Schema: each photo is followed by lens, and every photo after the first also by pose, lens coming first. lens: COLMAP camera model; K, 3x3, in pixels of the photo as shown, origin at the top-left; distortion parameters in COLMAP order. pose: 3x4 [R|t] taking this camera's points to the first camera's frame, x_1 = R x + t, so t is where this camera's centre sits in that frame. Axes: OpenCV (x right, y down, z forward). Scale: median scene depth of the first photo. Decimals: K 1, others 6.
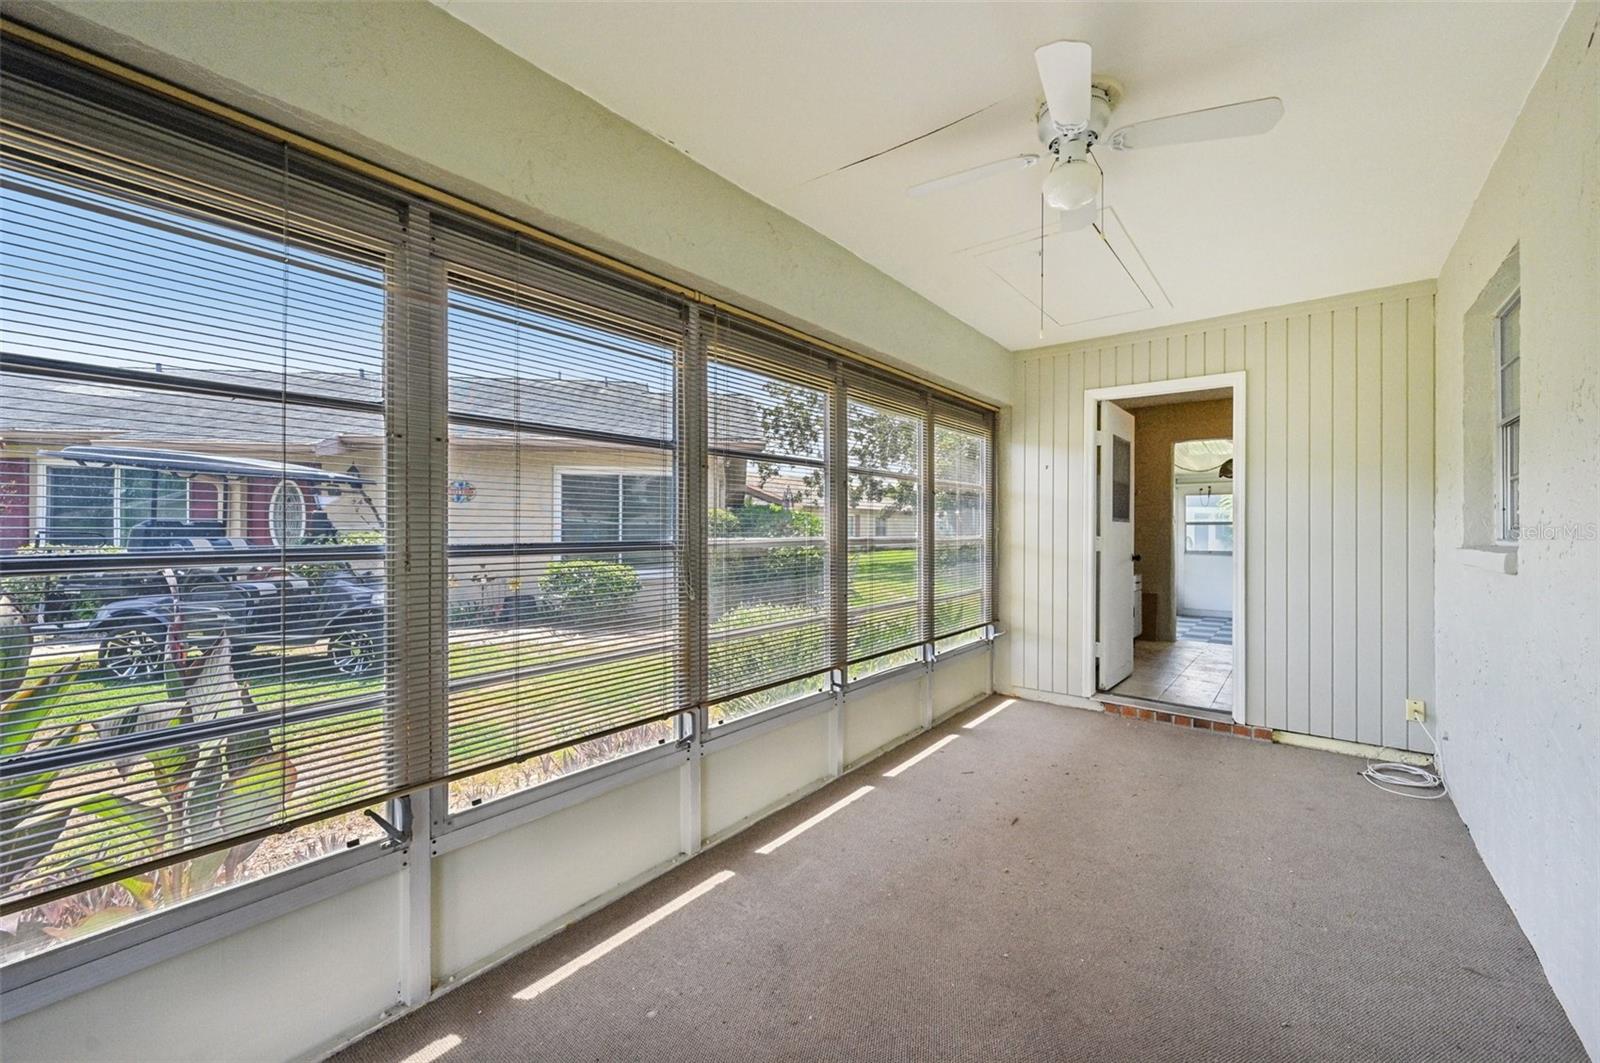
lens RADIAL K [[630.1, 0, 796.5], [0, 630.1, 525.8], [0, 0, 1]] dist [0.001397, 0.000174]
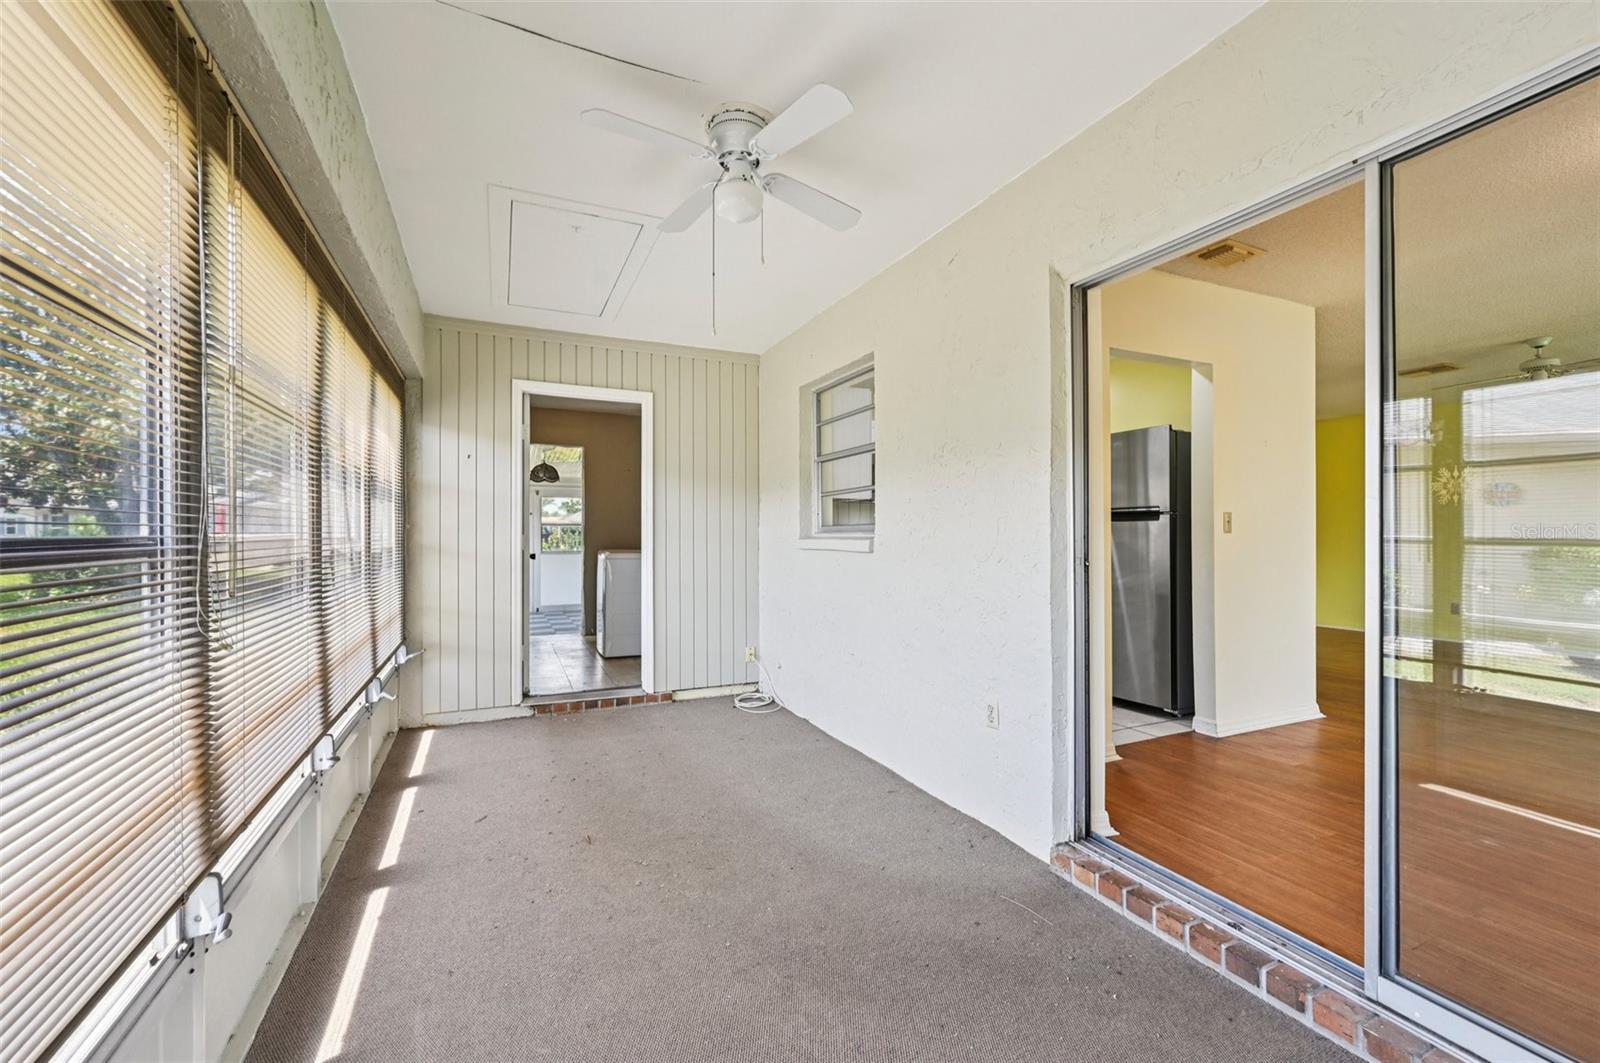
lens RADIAL K [[659.5, 0, 798.8], [0, 659.5, 534.5], [0, 0, 1]] dist [-0.000856, -0.000034]
pose [[0.450268, -0.007038, 0.892866, -0.259189], [-0.001549, 0.999961, 0.008663, 0.007714], [-0.892892, -0.005284, 0.450240, 0.199786]]
